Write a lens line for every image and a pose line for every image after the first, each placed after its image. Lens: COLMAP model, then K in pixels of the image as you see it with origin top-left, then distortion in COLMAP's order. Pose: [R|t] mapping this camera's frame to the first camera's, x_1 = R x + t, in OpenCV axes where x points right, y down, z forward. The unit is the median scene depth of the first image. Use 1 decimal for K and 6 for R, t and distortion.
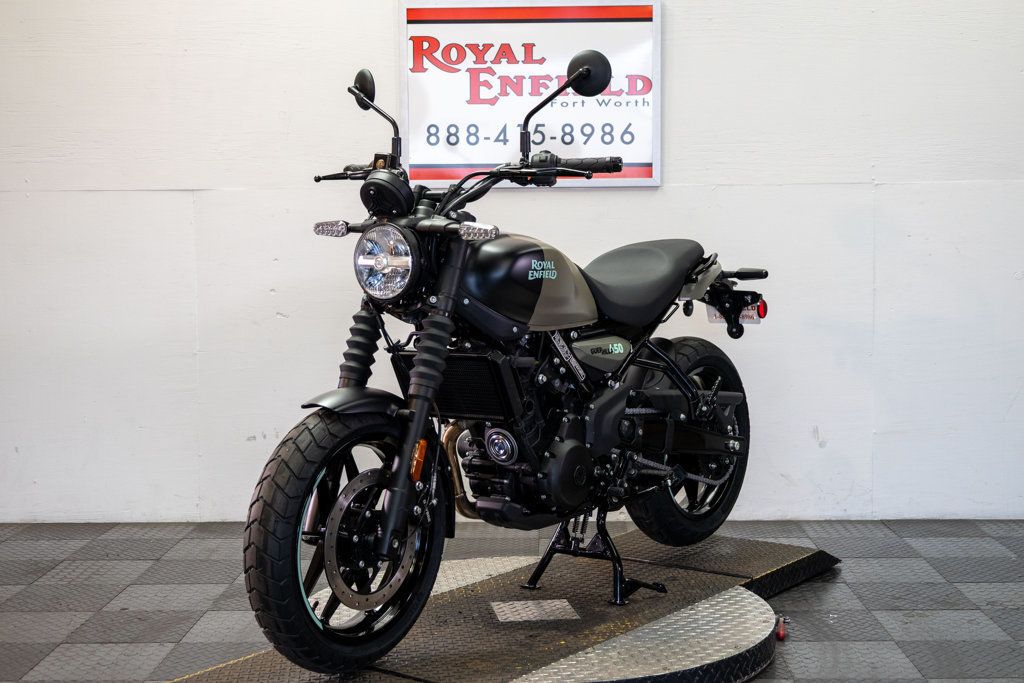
lens RADIAL K [[1468.2, 0, 511.4], [0, 1468.2, 340.8], [0, 0, 1]] dist [0.019096, -0.038482]
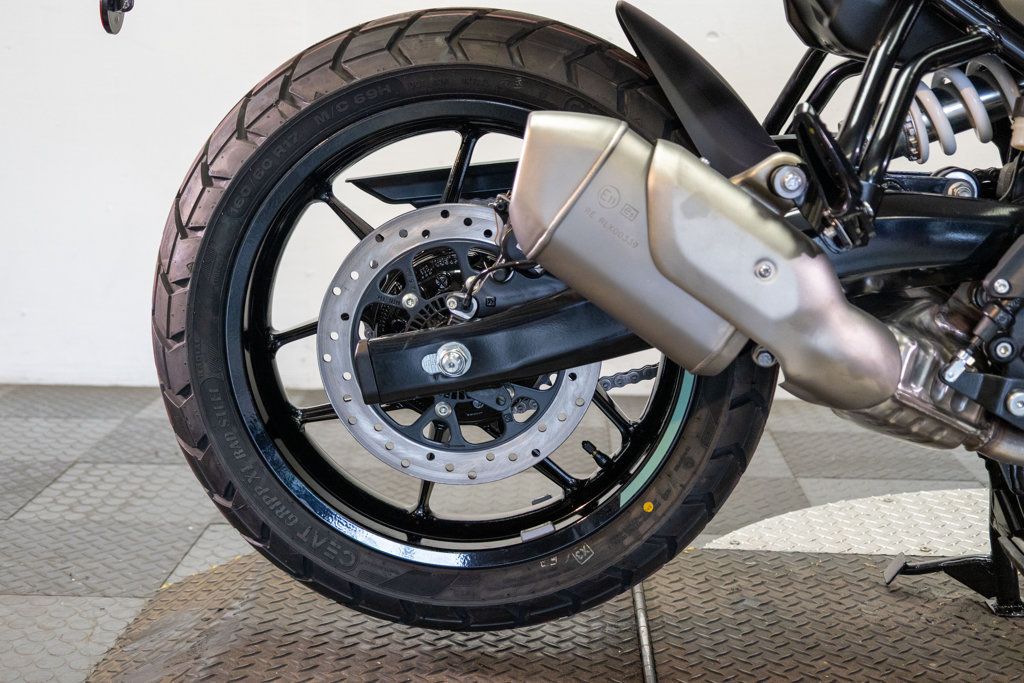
lens RADIAL K [[1483.3, 0, 510.7], [0, 1483.3, 346.0], [0, 0, 1]] dist [0.021419, 0.070226]
pose [[0.999764, 0.021061, -0.005357, -0.132567], [-0.020321, 0.993384, 0.113030, 0.039934], [0.007702, -0.112894, 0.993577, 0.431512]]
